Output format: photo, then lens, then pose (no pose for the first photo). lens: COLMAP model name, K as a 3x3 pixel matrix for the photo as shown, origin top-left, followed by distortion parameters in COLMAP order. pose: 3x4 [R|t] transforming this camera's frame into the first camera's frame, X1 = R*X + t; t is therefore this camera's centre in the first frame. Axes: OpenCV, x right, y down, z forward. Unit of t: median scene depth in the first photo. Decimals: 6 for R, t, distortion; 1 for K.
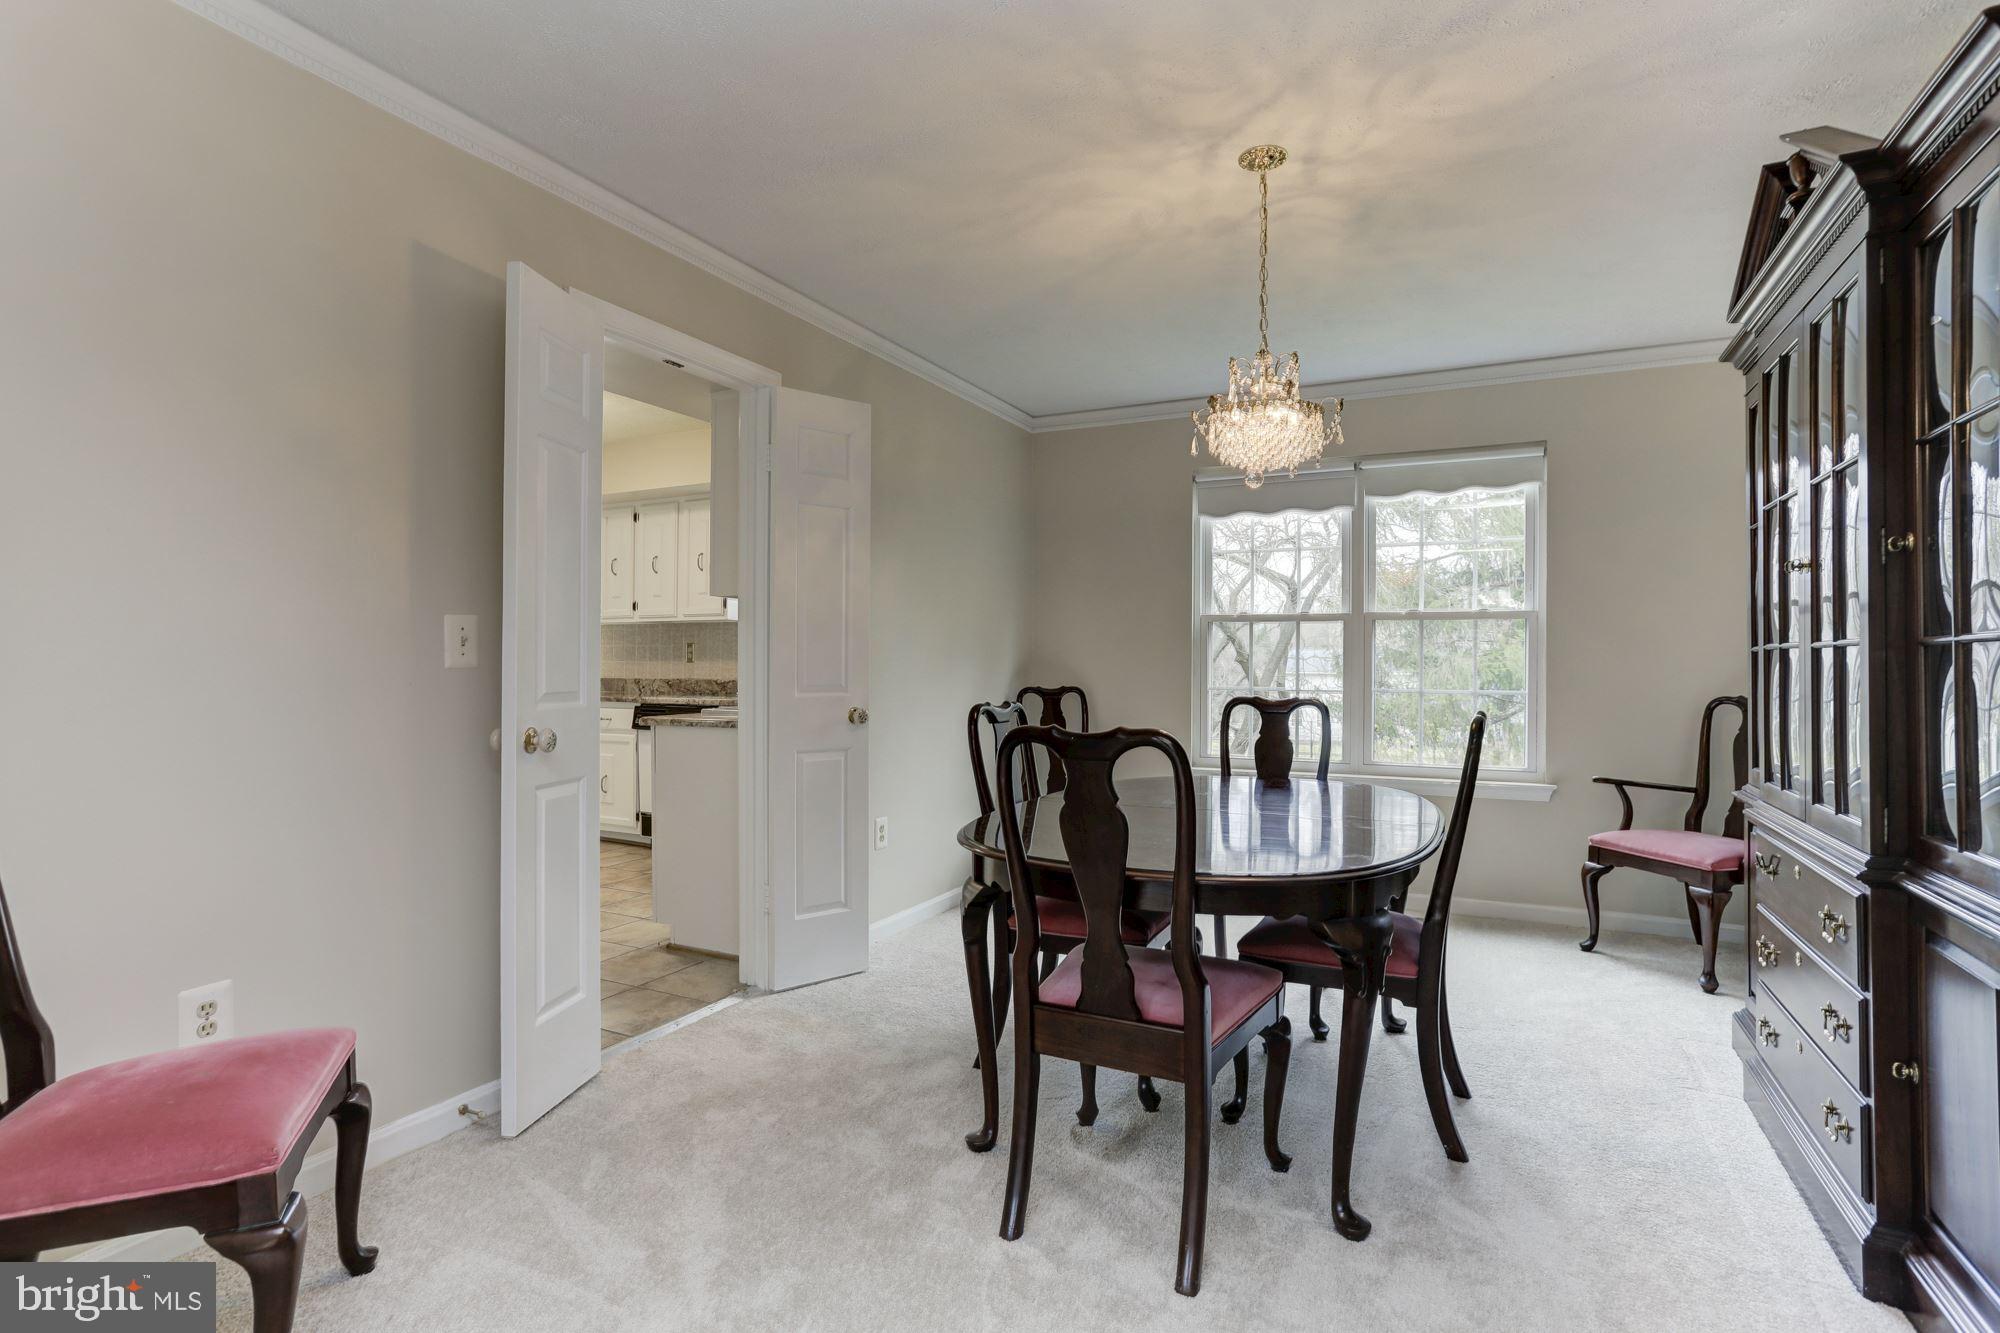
lens RADIAL K [[988.2, 0, 988.8], [0, 988.2, 663.4], [0, 0, 1]] dist [-0.024772, 0.008800]
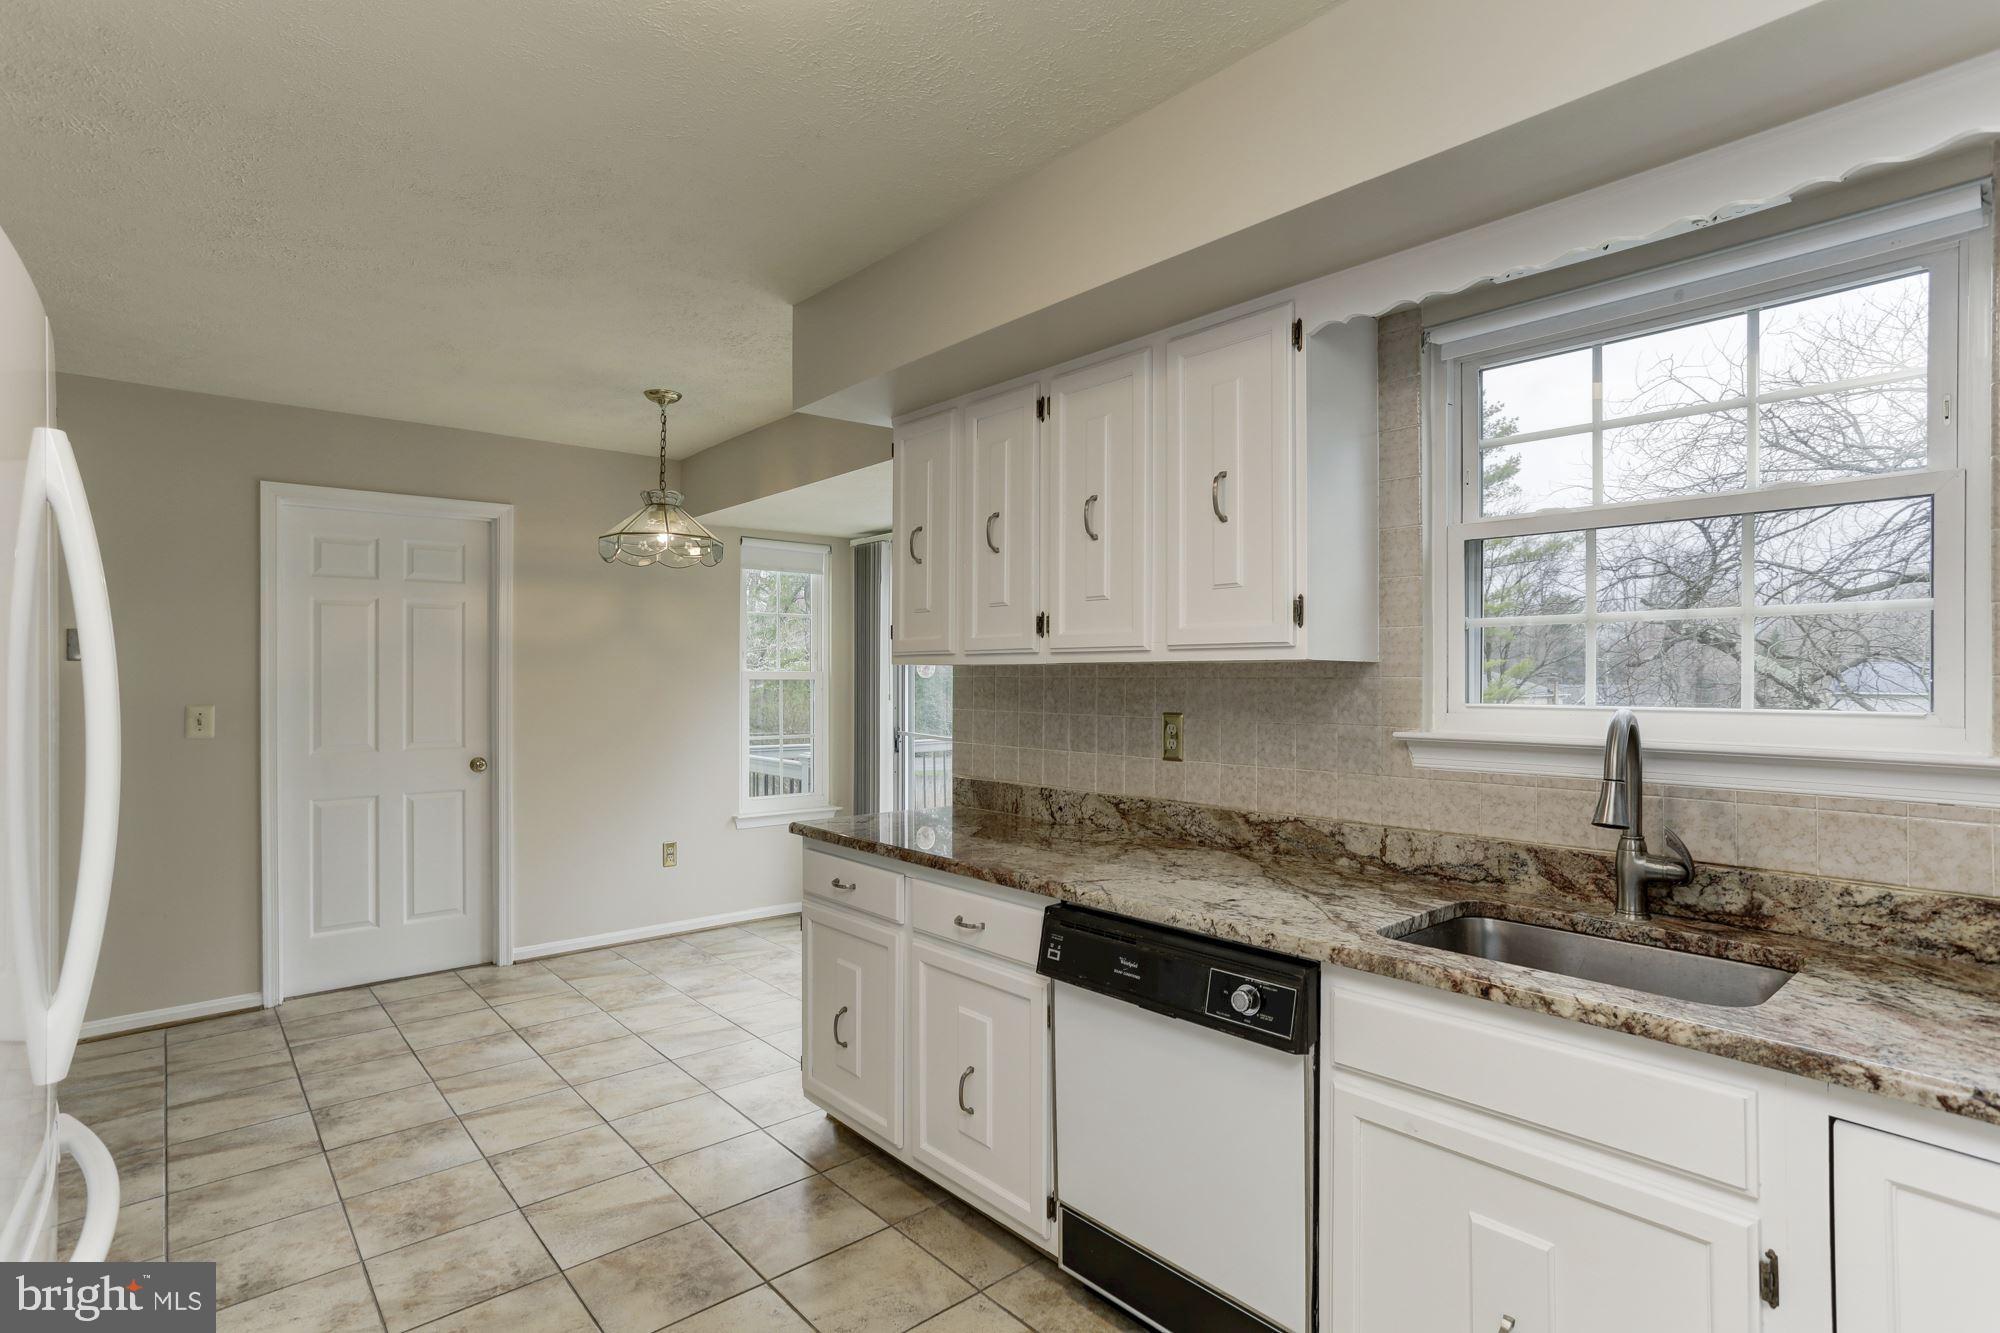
lens RADIAL K [[988.2, 0, 997.0], [0, 988.2, 675.6], [0, 0, 1]] dist [-0.024772, 0.008800]
pose [[0.929813, -0.006183, -0.367979, -0.219722], [0.003343, 0.999959, -0.008357, -0.032653], [0.368016, 0.006541, 0.929796, 0.594617]]
